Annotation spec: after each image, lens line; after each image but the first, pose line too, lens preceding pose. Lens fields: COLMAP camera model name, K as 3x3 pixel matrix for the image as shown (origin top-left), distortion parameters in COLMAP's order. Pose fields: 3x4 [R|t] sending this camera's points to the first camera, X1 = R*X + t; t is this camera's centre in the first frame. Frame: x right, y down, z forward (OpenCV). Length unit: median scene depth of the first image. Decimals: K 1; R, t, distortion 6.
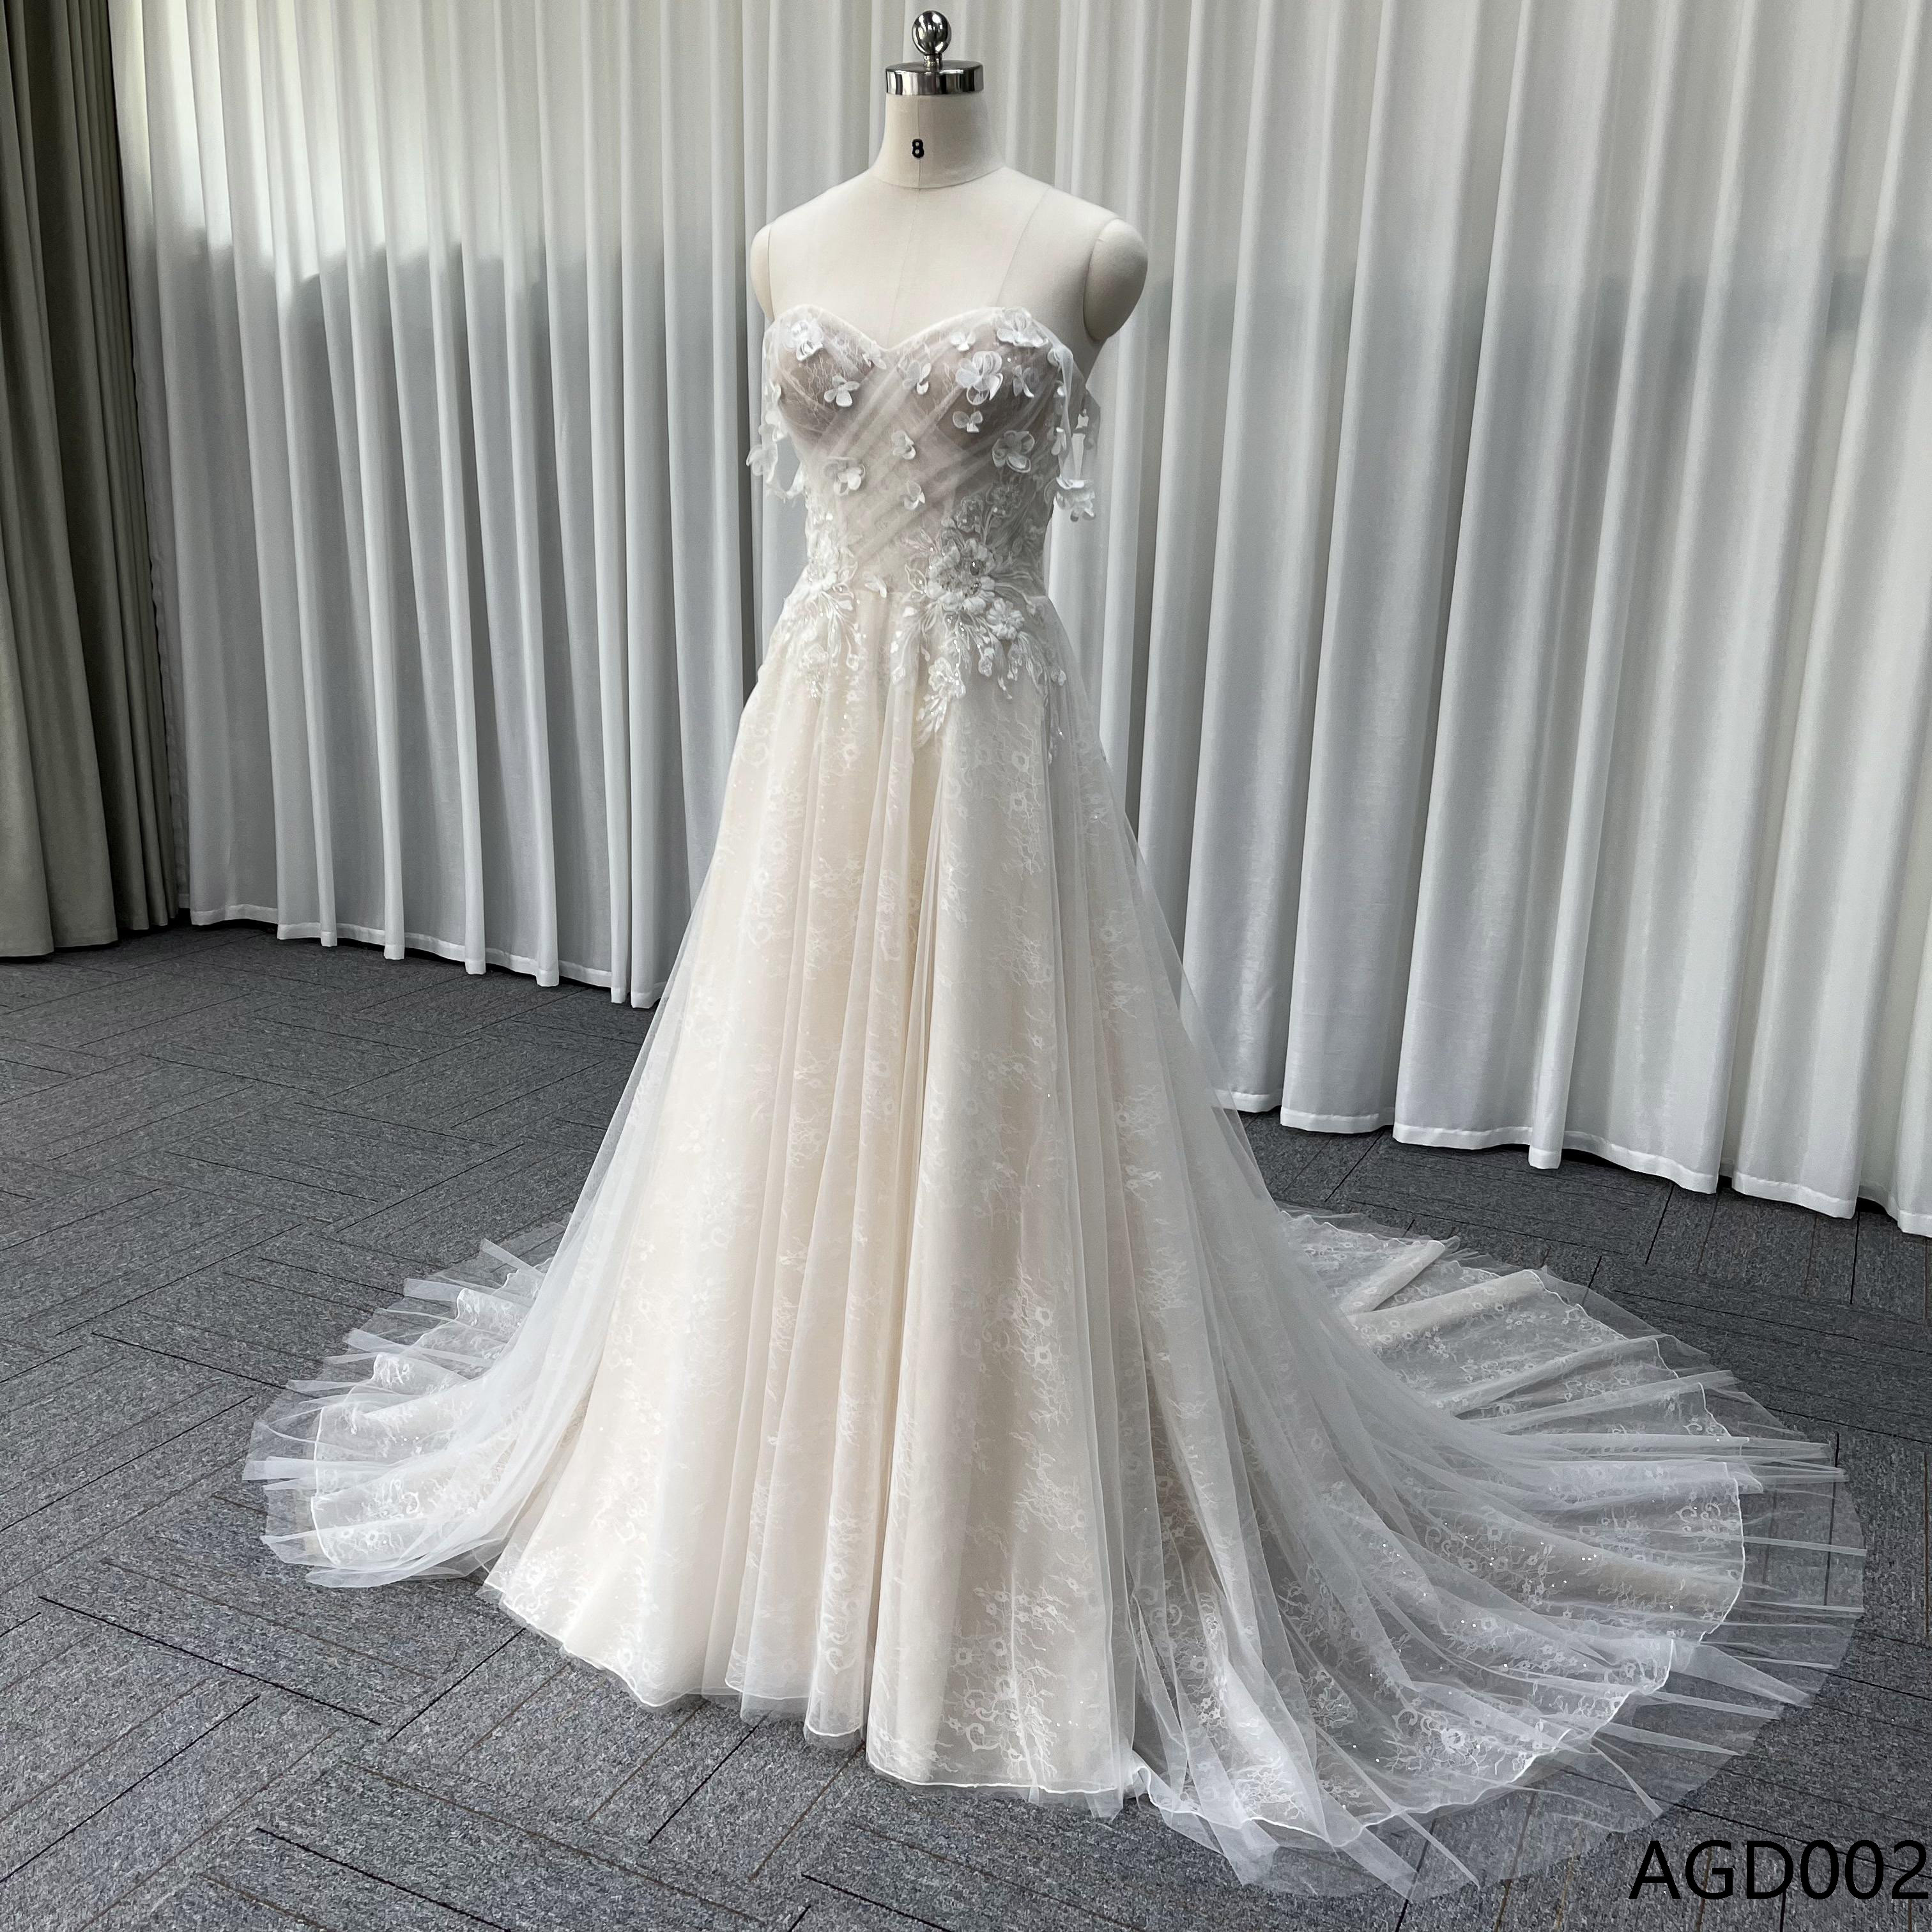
lens RADIAL K [[1938.0, 0, 986.1], [0, 1938.0, 1000.6], [0, 0, 1]] dist [0.079701, -0.176182]
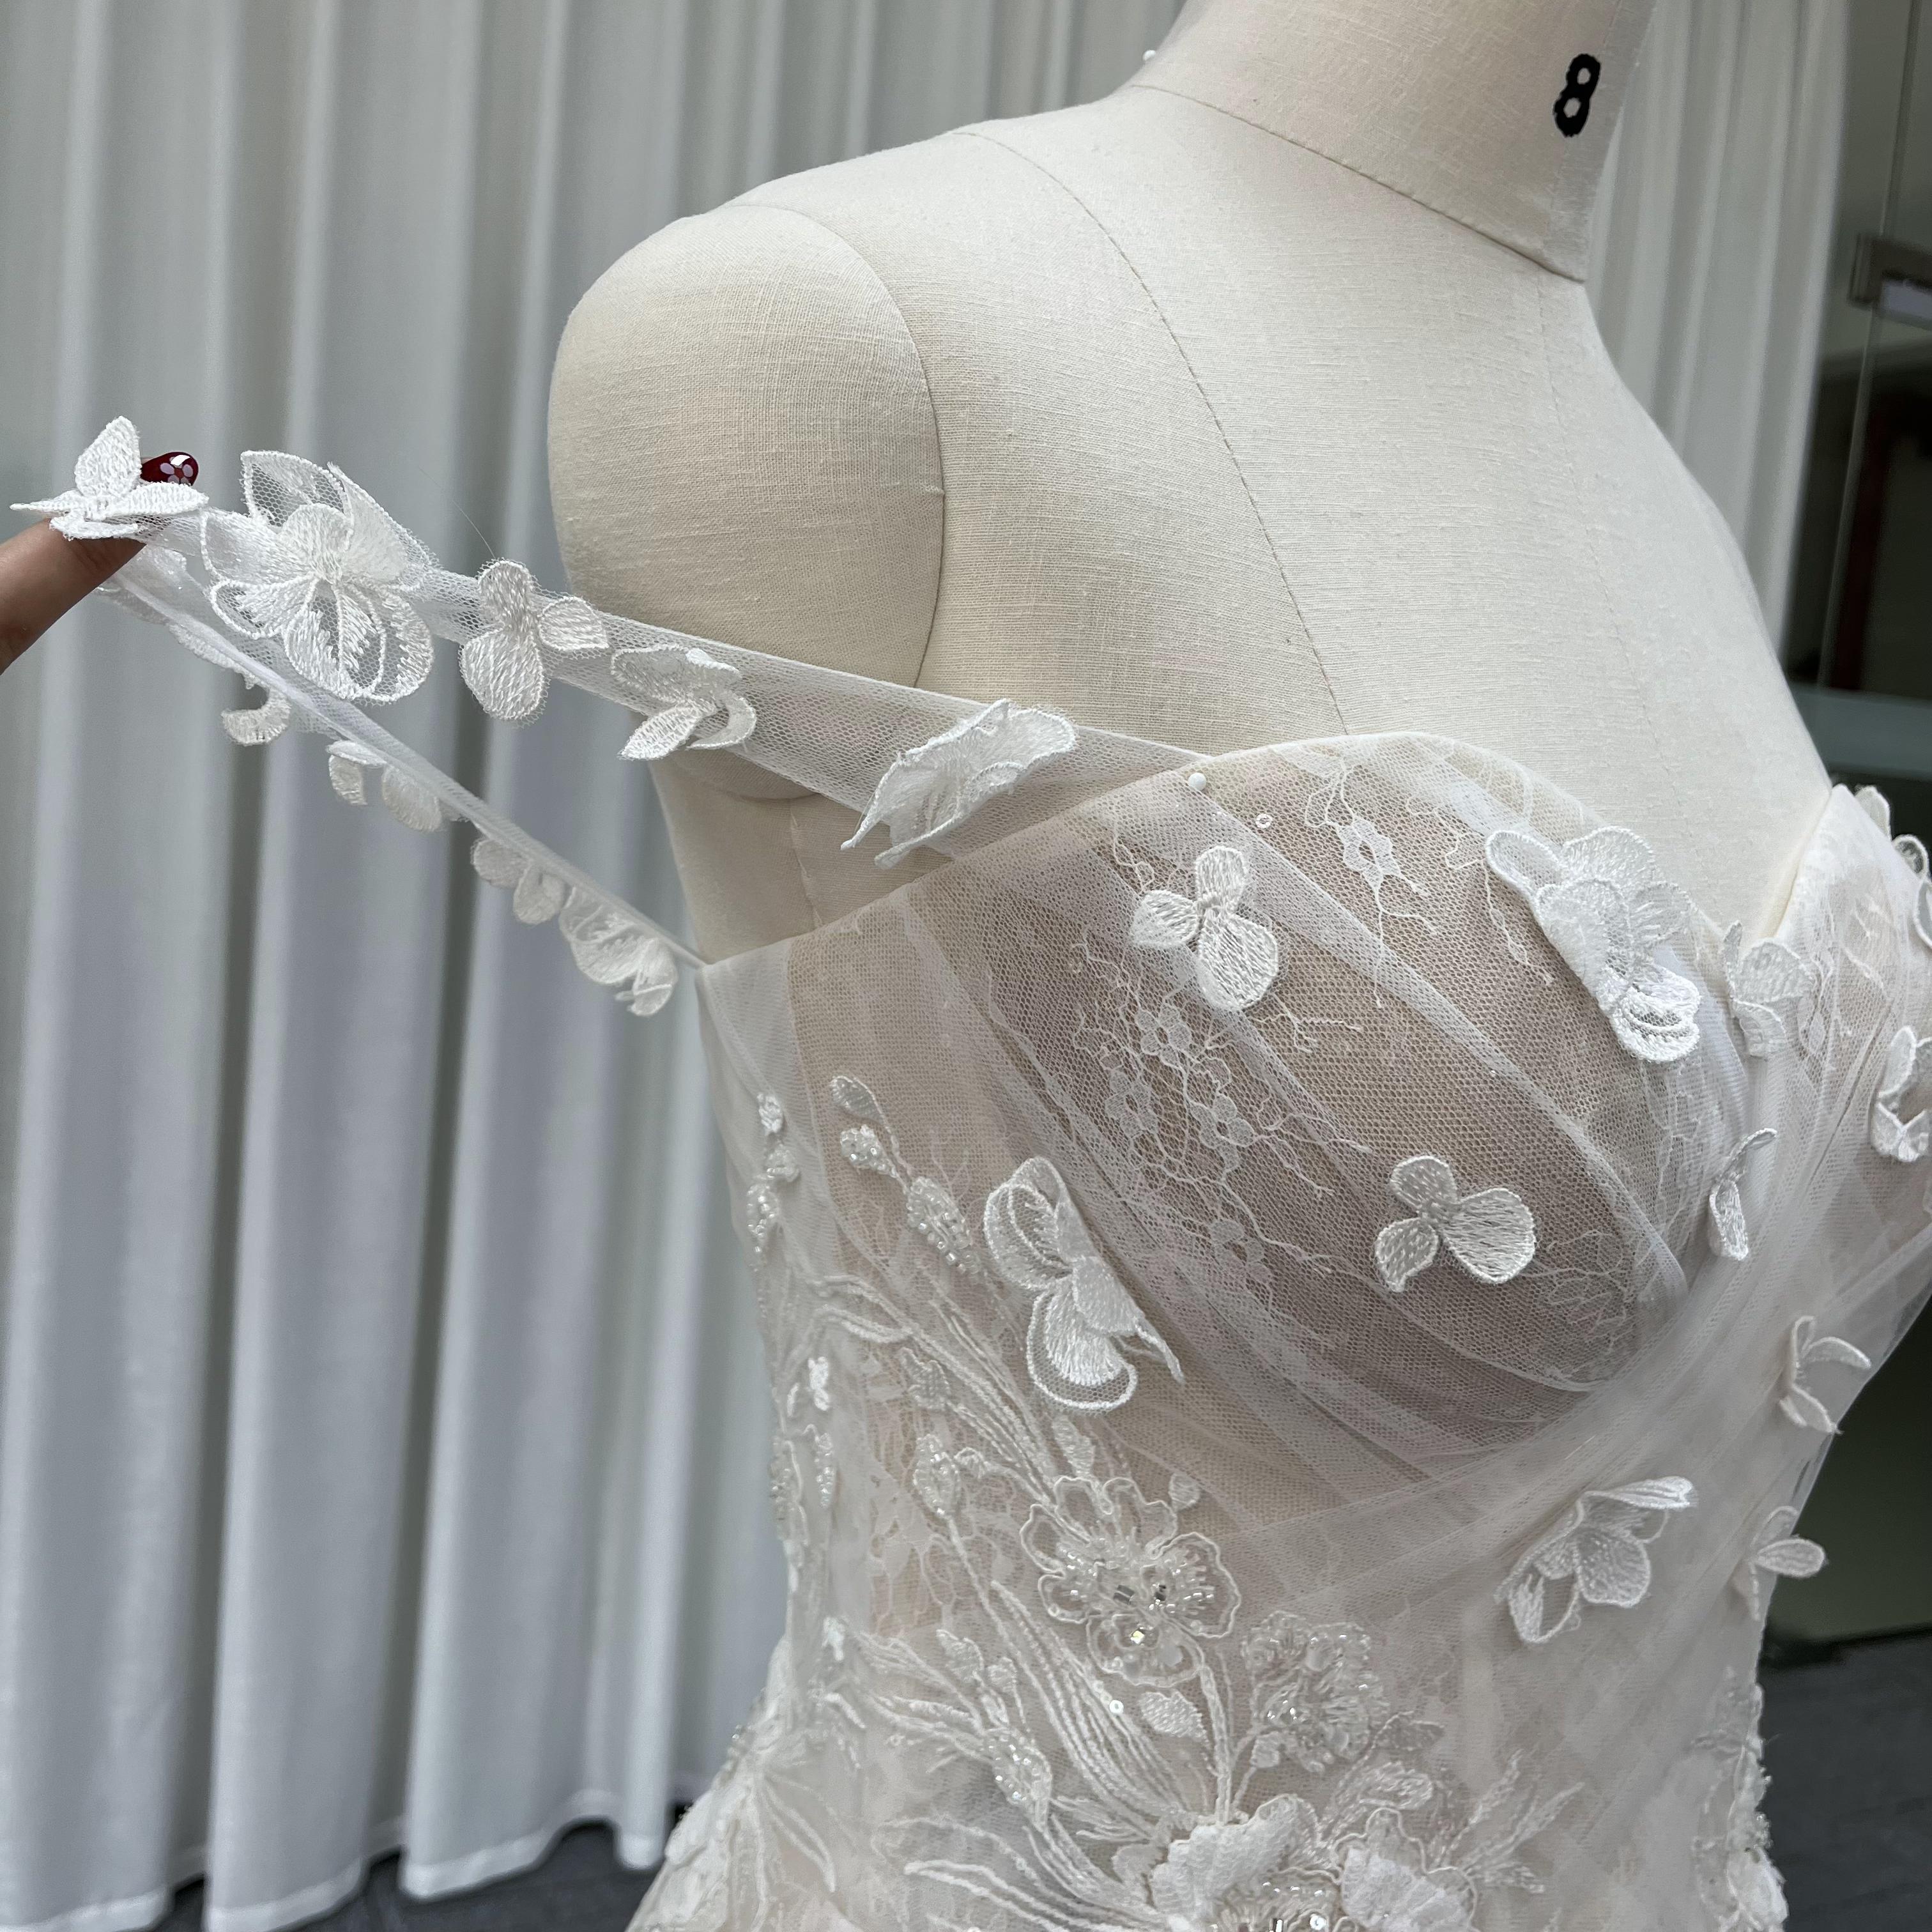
lens RADIAL K [[1974.5, 0, 963.4], [0, 1974.5, 971.6], [0, 0, 1]] dist [0.025461, 0.012068]
pose [[0.471974, -0.092107, 0.876788, -0.277463], [0.167771, 0.985737, 0.013241, -0.339957], [-0.865502, 0.140851, 0.480695, 0.939365]]
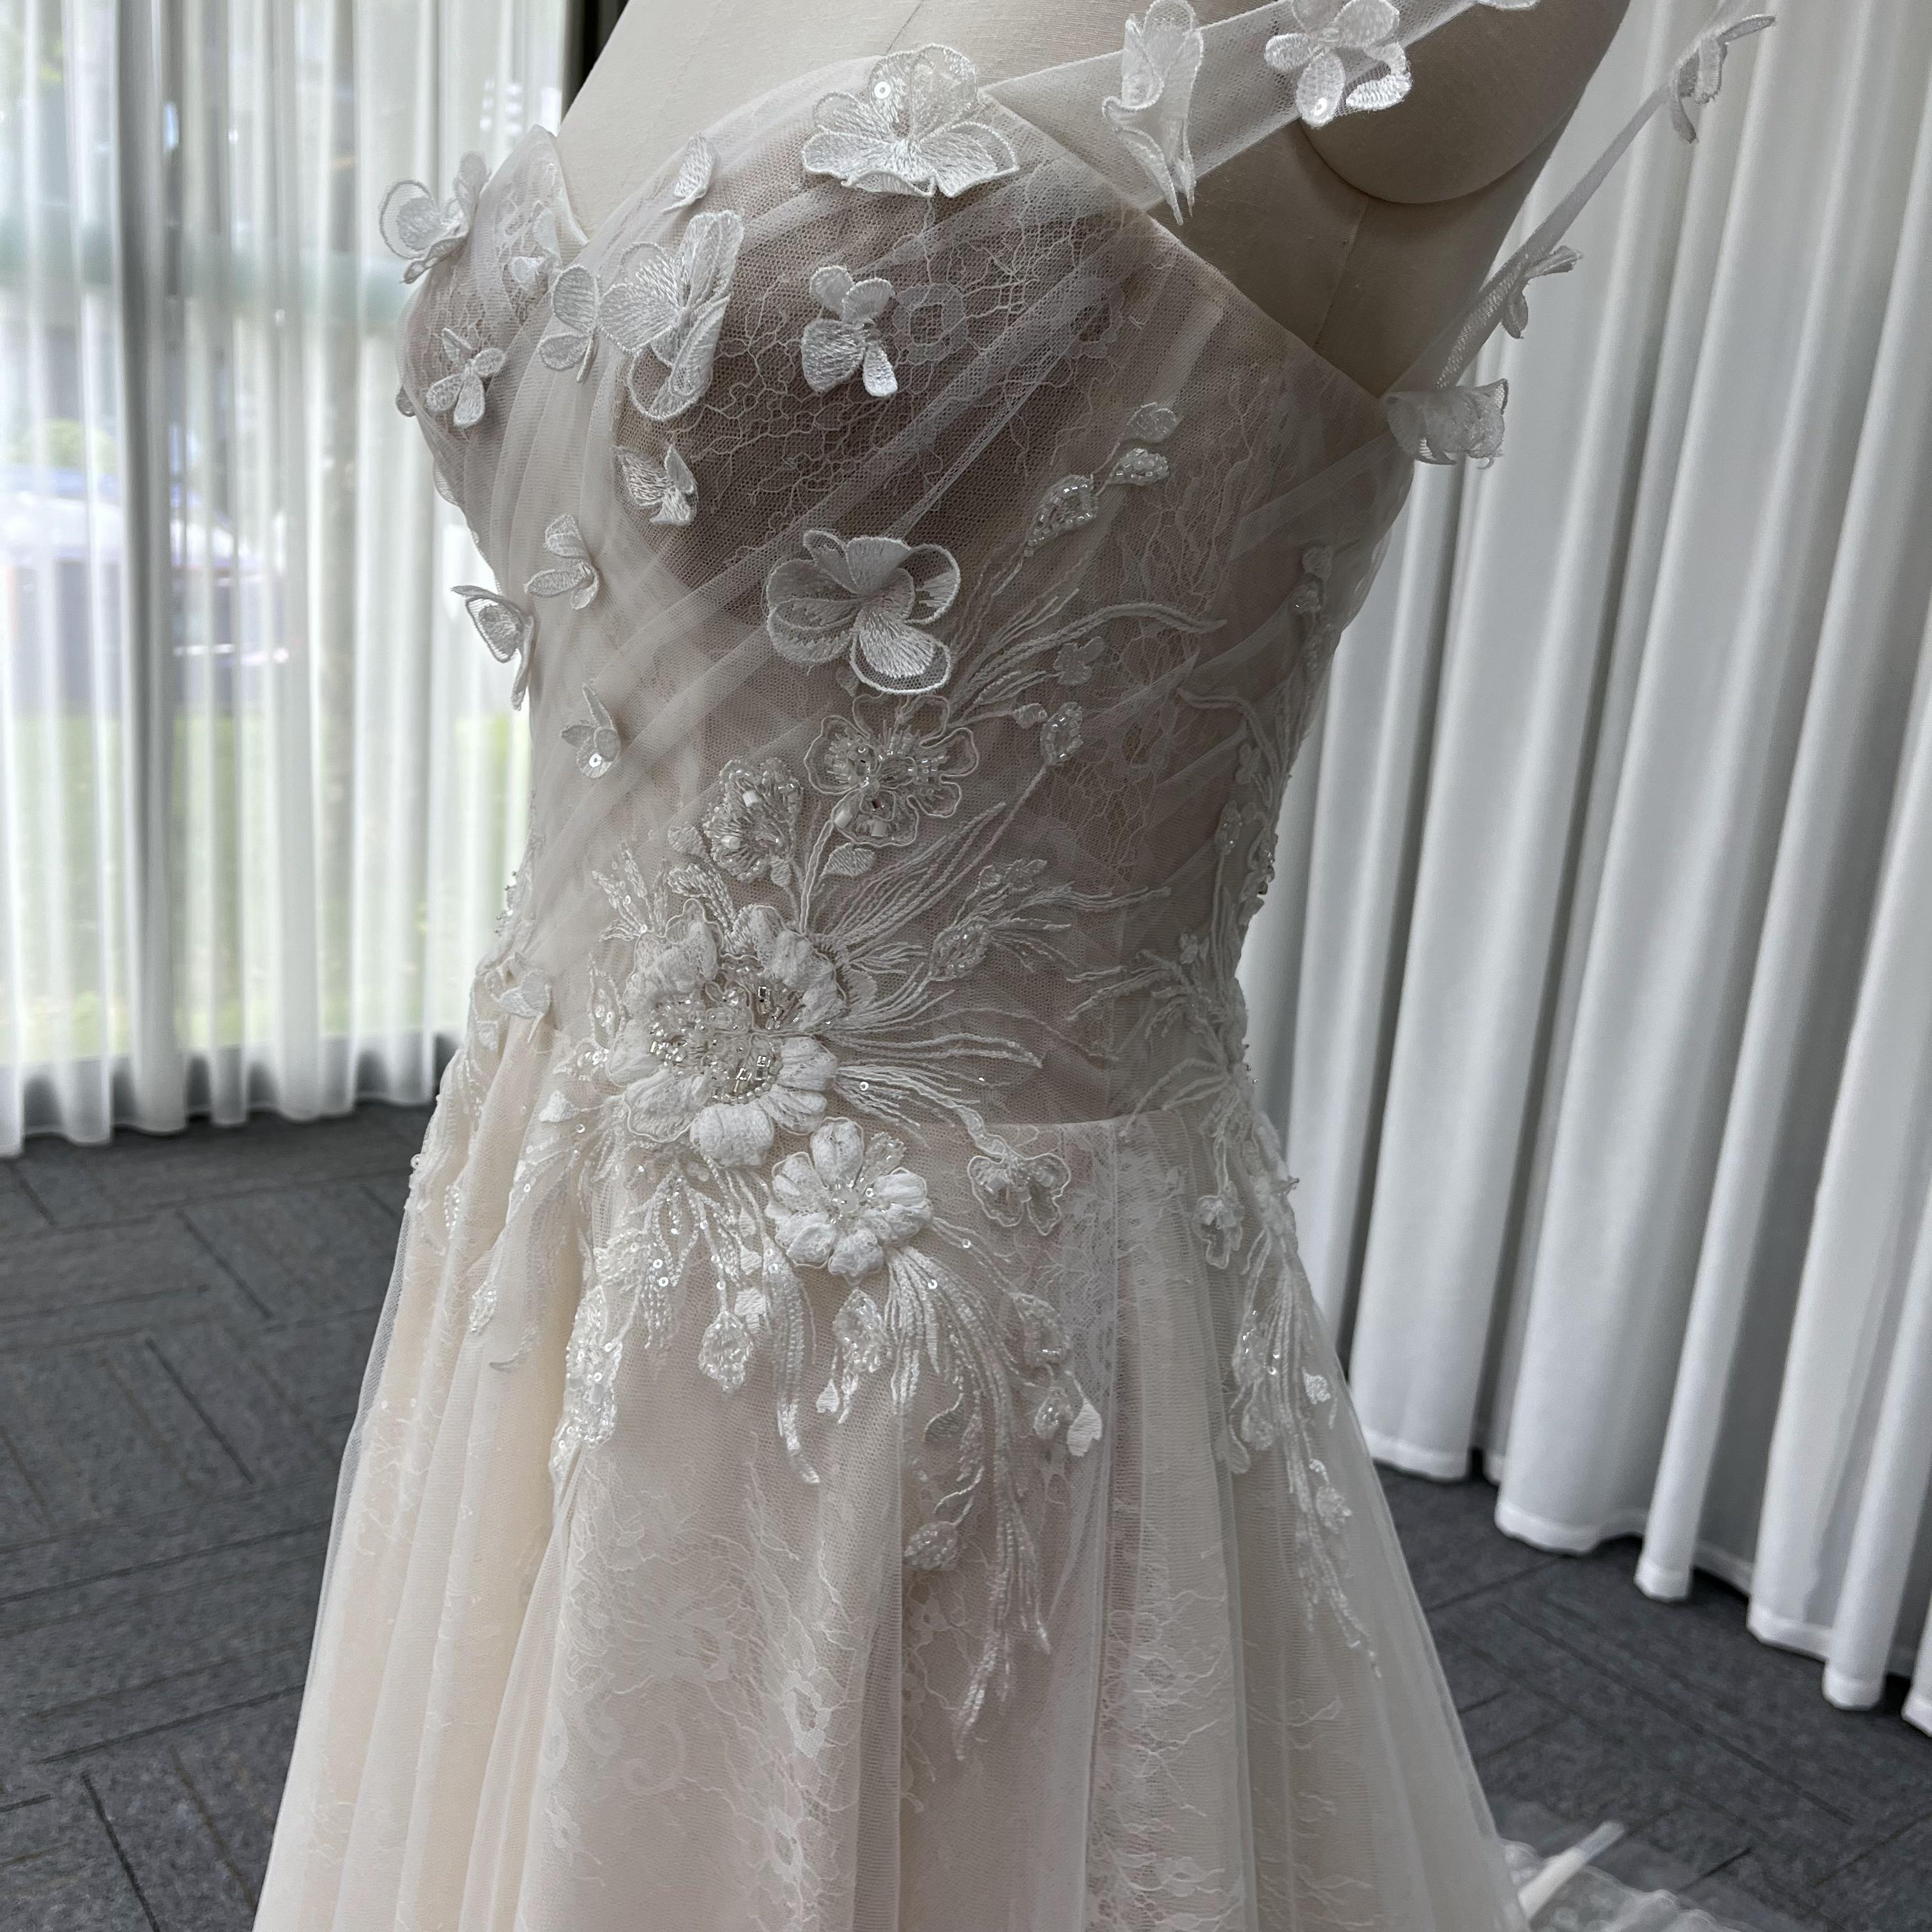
lens RADIAL K [[1954.3, 0, 957.2], [0, 1954.3, 1011.3], [0, 0, 1]] dist [0.061478, -0.016677]
pose [[0.795909, 0.187653, -0.575600, 0.178546], [-0.223140, 0.974743, 0.009232, -0.228828], [0.562794, 0.121091, 0.817679, 0.778953]]
